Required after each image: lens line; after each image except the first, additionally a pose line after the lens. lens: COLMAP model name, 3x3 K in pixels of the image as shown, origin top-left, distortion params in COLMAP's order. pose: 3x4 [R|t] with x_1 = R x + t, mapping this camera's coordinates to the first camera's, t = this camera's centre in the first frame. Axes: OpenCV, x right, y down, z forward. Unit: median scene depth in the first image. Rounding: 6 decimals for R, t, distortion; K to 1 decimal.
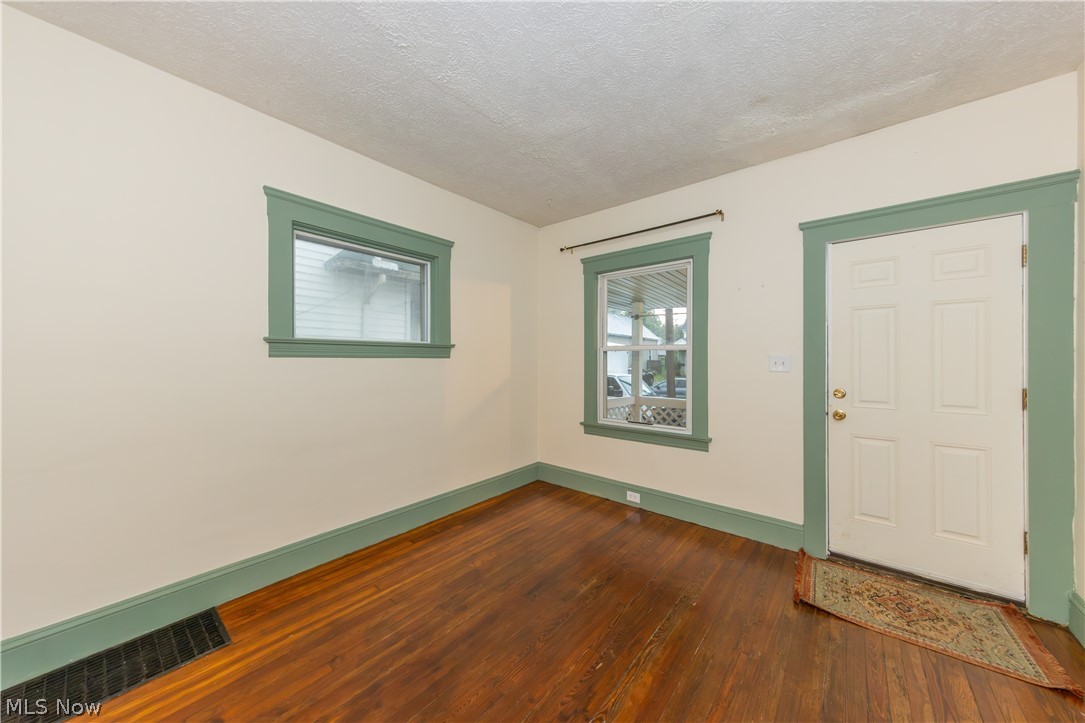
lens RADIAL K [[324.0, 0, 596.6], [0, 324.0, 358.7], [0, 0, 1]] dist [-0.000210, -0.000005]
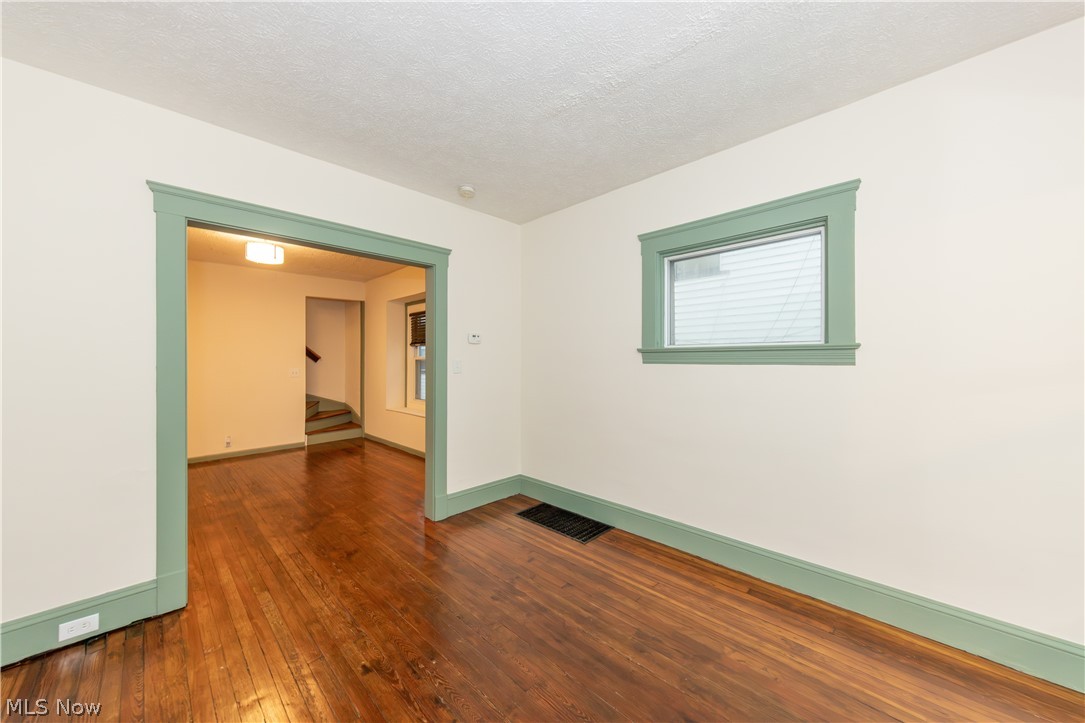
lens RADIAL K [[393.4, 0, 537.2], [0, 393.4, 356.3], [0, 0, 1]] dist [0.002191, -0.000008]
pose [[-0.133821, -0.008474, -0.990969, 0.619046], [0.002001, 0.999959, -0.008821, -0.020777], [0.991004, -0.003164, -0.133798, 0.768854]]
